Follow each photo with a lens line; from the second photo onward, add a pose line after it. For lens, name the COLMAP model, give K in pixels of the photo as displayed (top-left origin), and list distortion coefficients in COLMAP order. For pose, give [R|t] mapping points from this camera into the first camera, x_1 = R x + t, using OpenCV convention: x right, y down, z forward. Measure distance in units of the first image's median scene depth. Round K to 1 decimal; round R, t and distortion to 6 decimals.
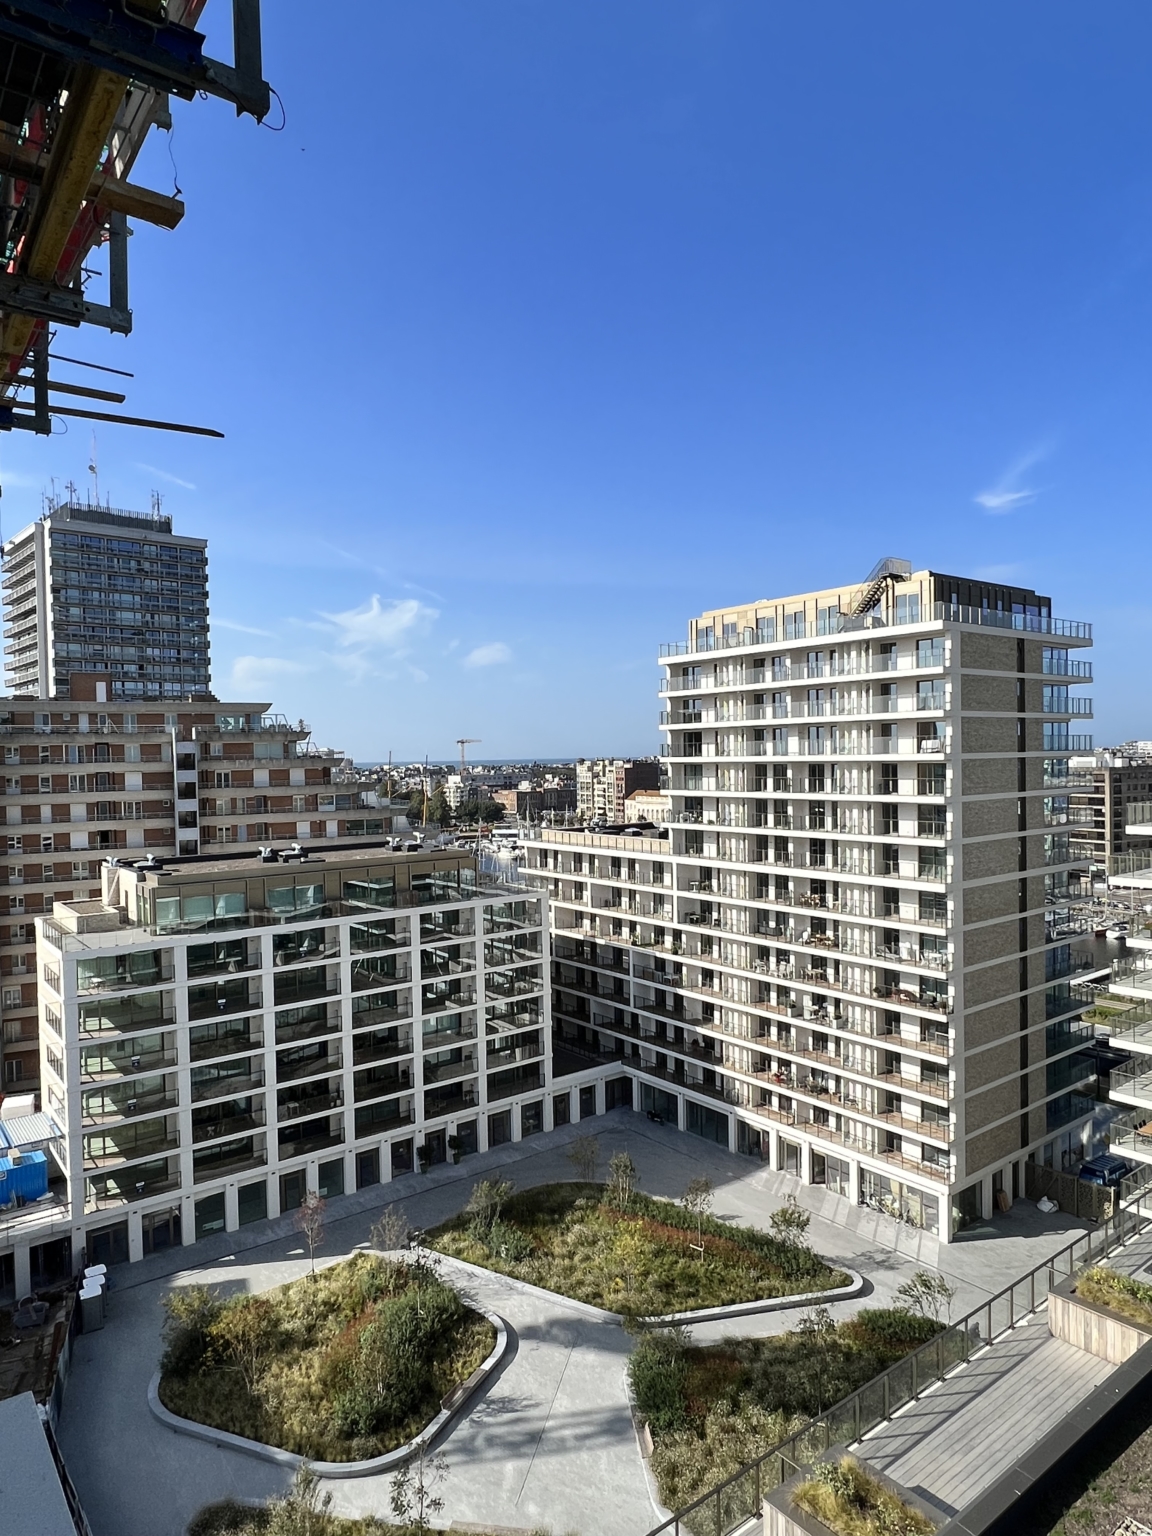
lens RADIAL K [[955.5, 0, 574.3], [0, 955.5, 777.1], [0, 0, 1]] dist [-0.001848, -0.000122]
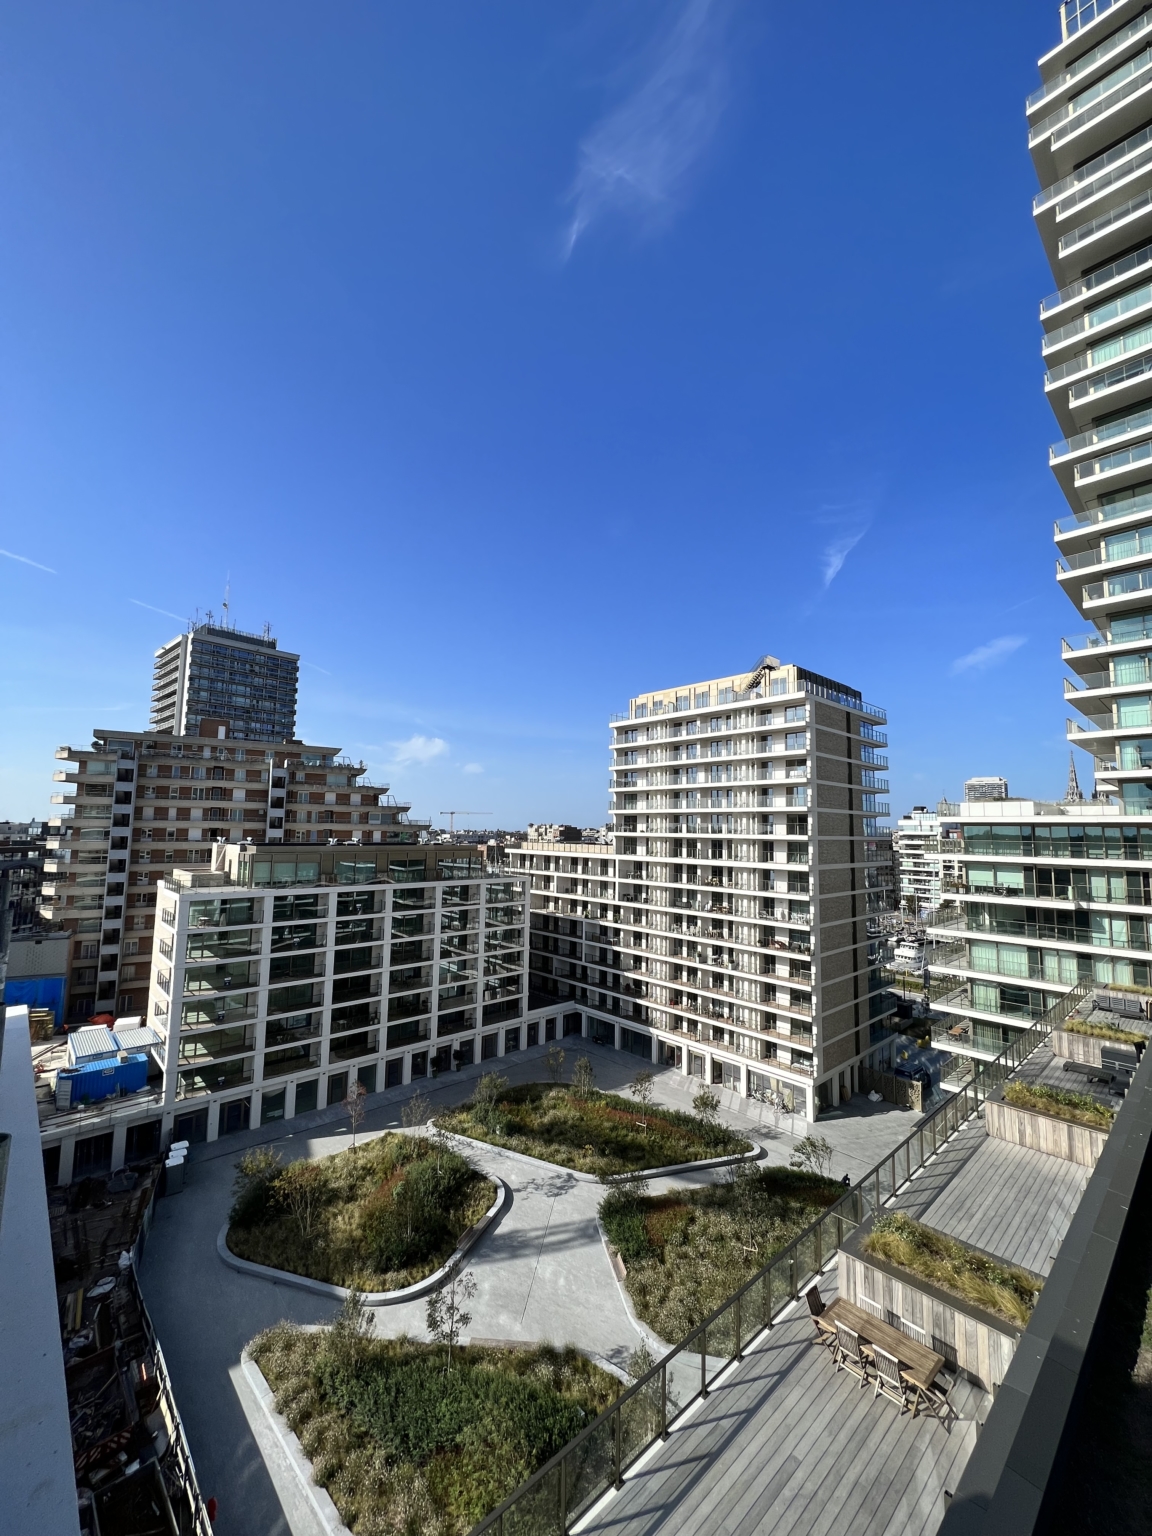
lens RADIAL K [[604.4, 0, 573.5], [0, 604.4, 773.5], [0, 0, 1]] dist [-0.000738, 0.000171]
pose [[0.995477, 0.042502, 0.084960, -0.054452], [-0.031951, 0.992027, -0.121905, 0.086036], [-0.089464, 0.118639, 0.988899, 0.075953]]
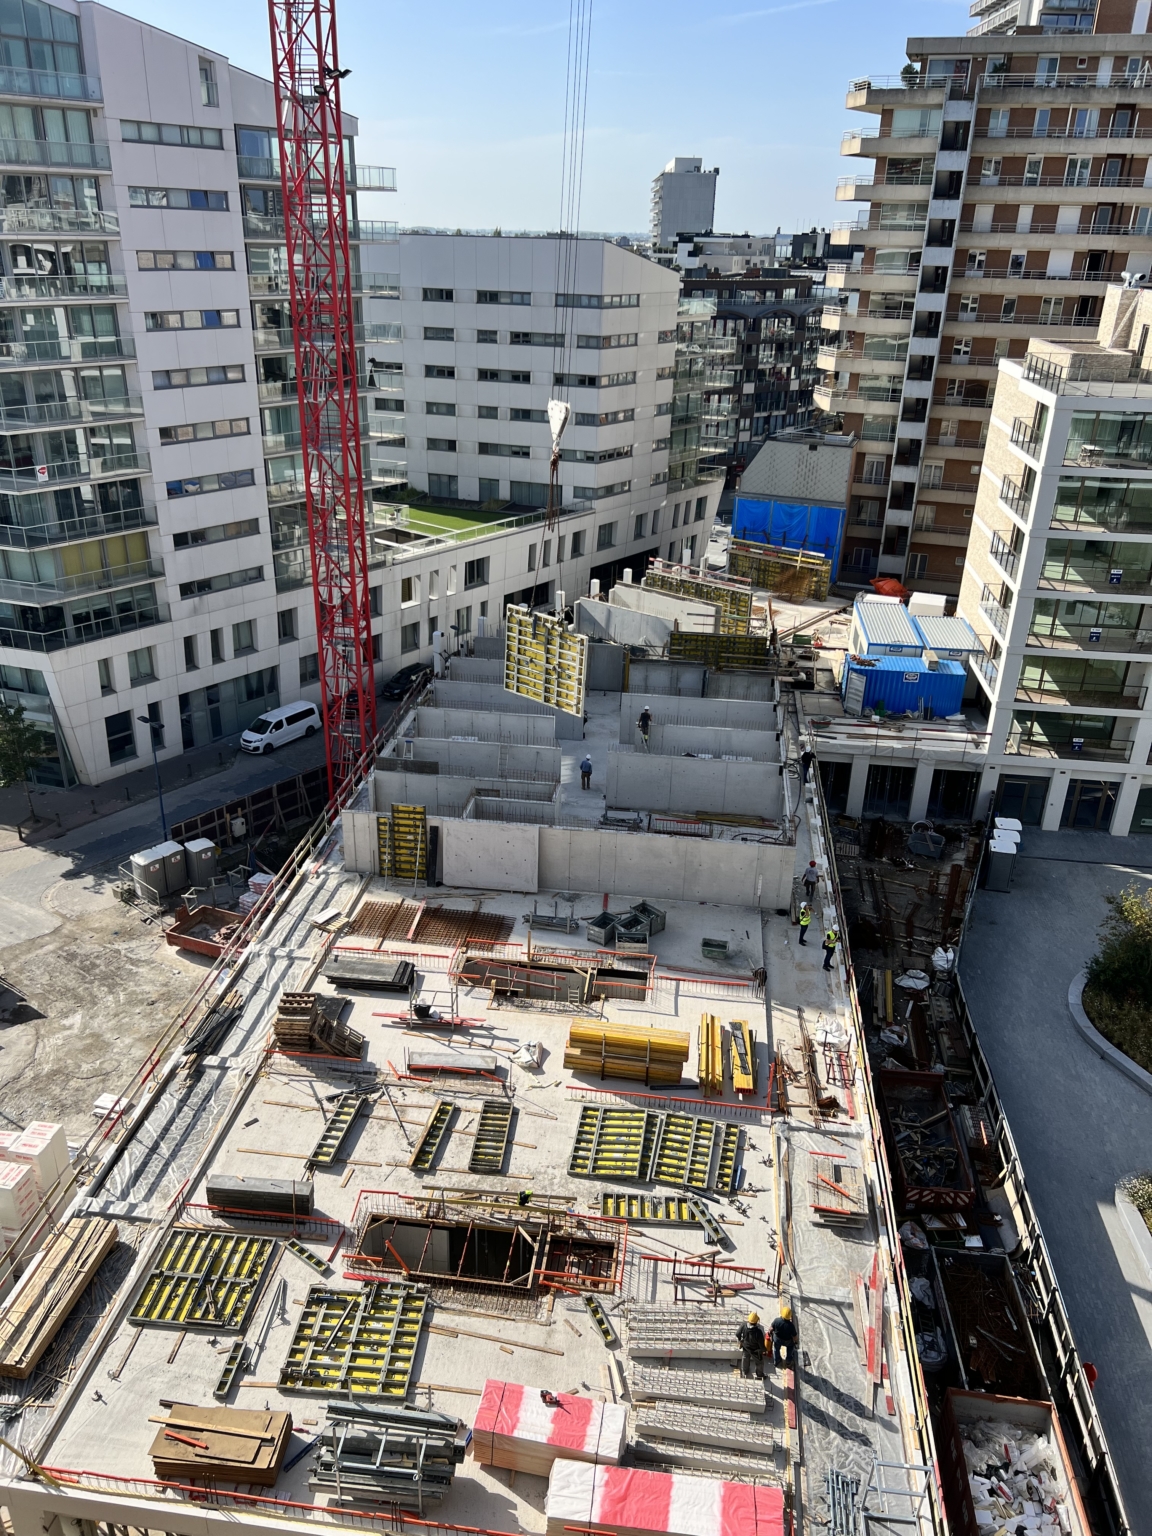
lens RADIAL K [[1150.2, 0, 576.0], [0, 1150.2, 768.0], [0, 0, 1]] dist [0.053187, -0.060207]
pose [[0.709058, 0.329272, -0.623551, -0.147005], [-0.055662, 0.907658, 0.416002, 0.084523], [0.702949, -0.260261, 0.661911, 0.113722]]
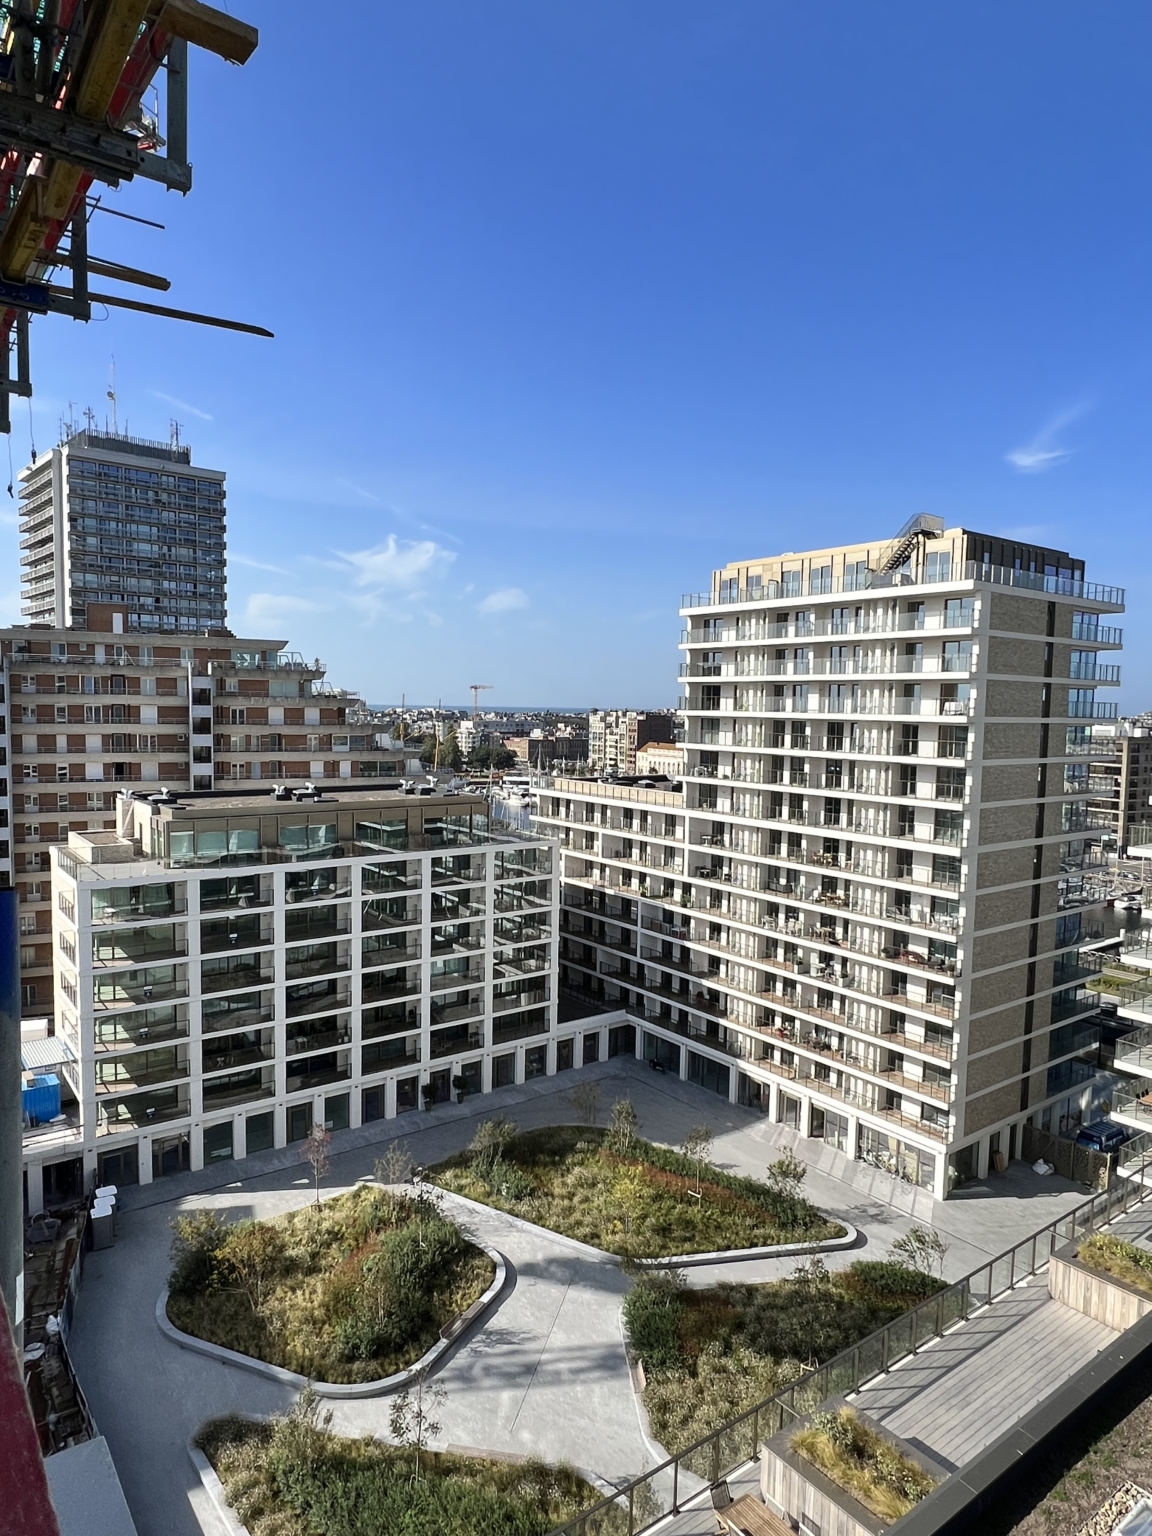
lens RADIAL K [[954.8, 0, 573.2], [0, 954.8, 777.2], [0, 0, 1]] dist [-0.000115, -0.002115]
pose [[0.999229, 0.037591, -0.011301, -0.005035], [-0.036942, 0.997913, 0.052969, 0.000734], [0.013269, -0.052511, 0.998532, 0.006230]]
